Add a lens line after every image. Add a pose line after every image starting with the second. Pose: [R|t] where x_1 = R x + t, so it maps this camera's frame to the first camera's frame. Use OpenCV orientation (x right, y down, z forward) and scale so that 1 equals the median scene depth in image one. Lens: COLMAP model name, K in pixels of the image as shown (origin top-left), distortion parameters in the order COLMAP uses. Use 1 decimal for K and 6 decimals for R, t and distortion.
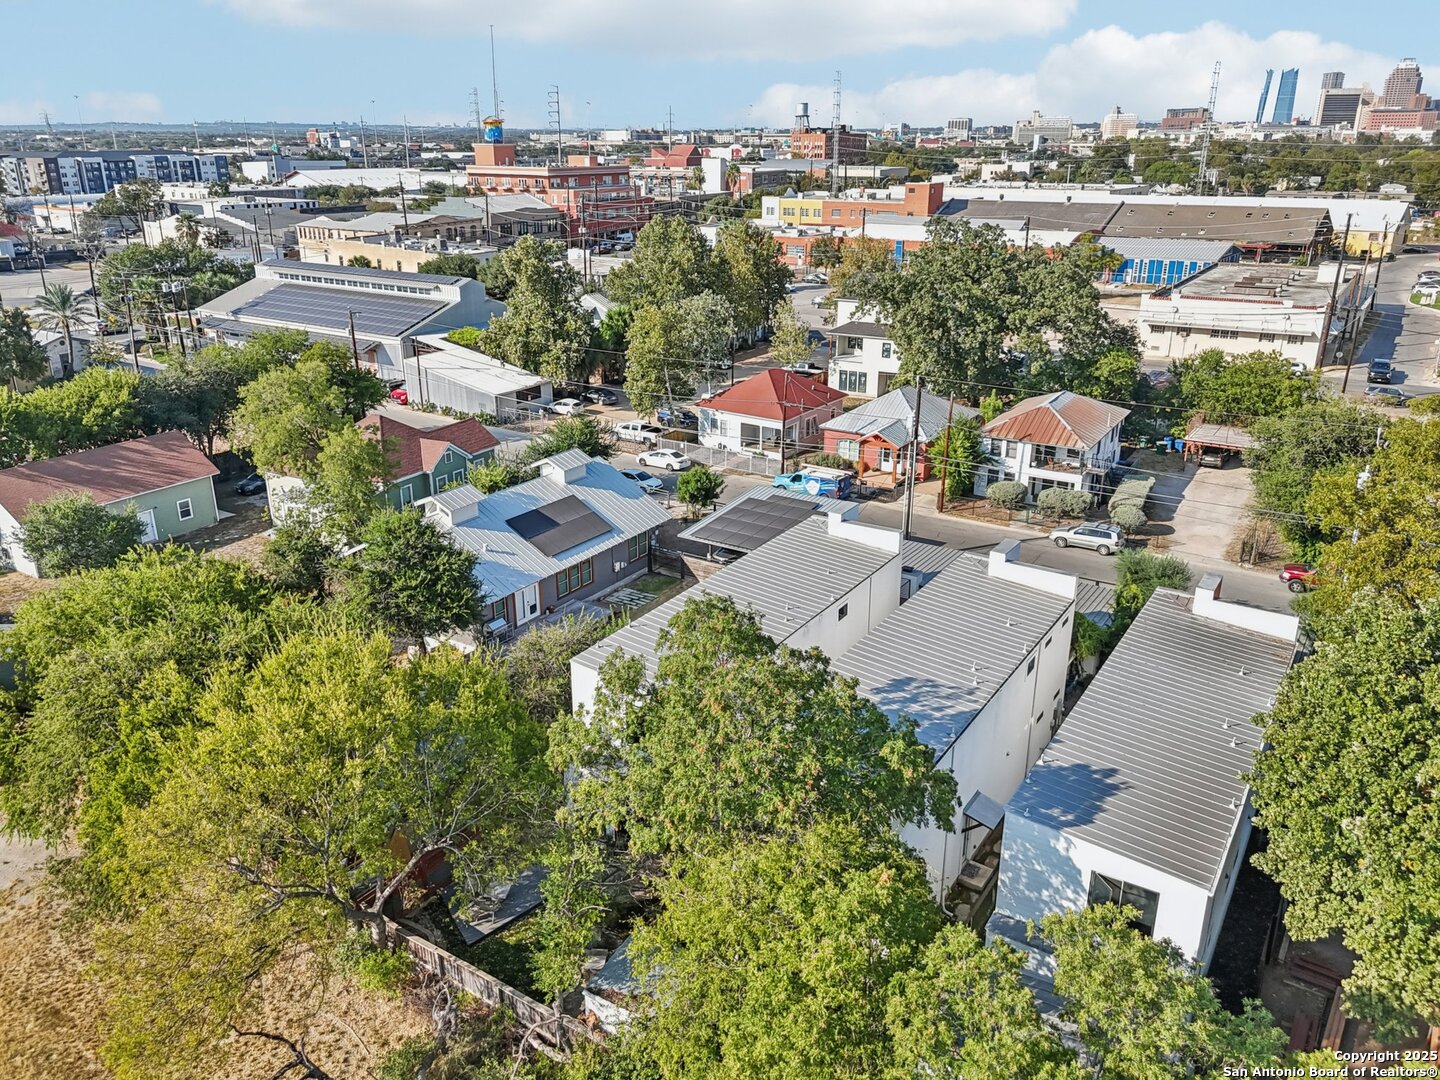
lens RADIAL K [[1085.0, 0, 713.2], [0, 1085.0, 536.3], [0, 0, 1]] dist [0.062181, -0.054559]
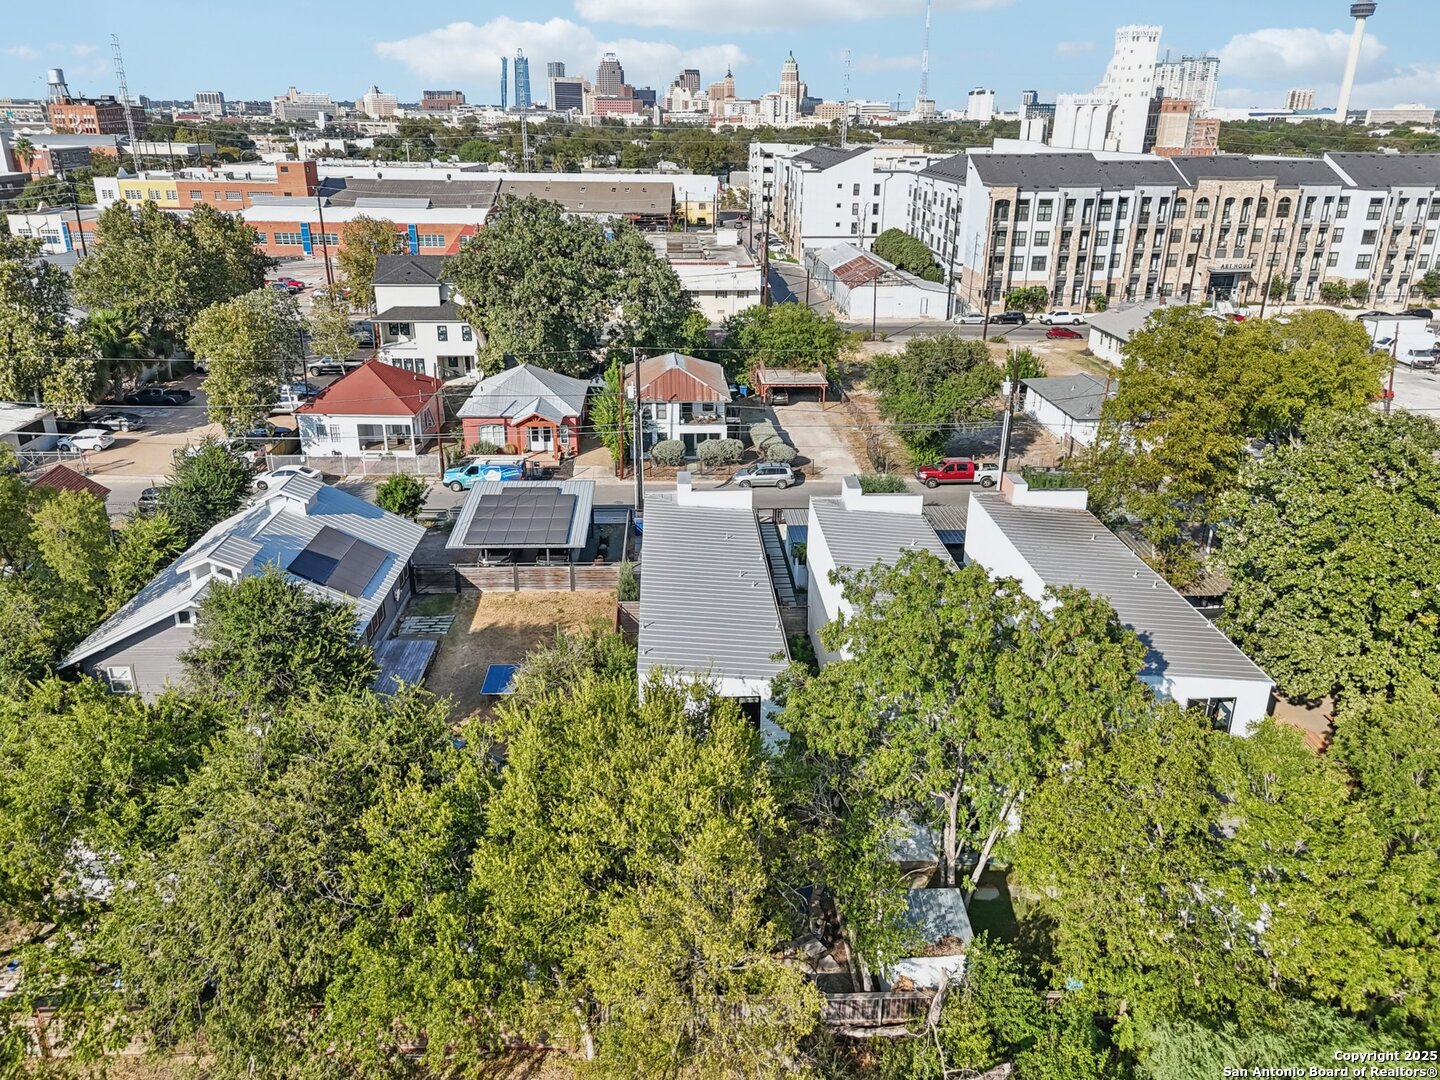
lens RADIAL K [[1071.7, 0, 713.9], [0, 1071.7, 543.0], [0, 0, 1]] dist [0.058648, -0.052708]
pose [[0.816762, -0.203665, 0.539834, -0.201940], [0.189164, 0.978437, 0.082934, -0.021517], [-0.545084, 0.034380, 0.837676, 0.064688]]
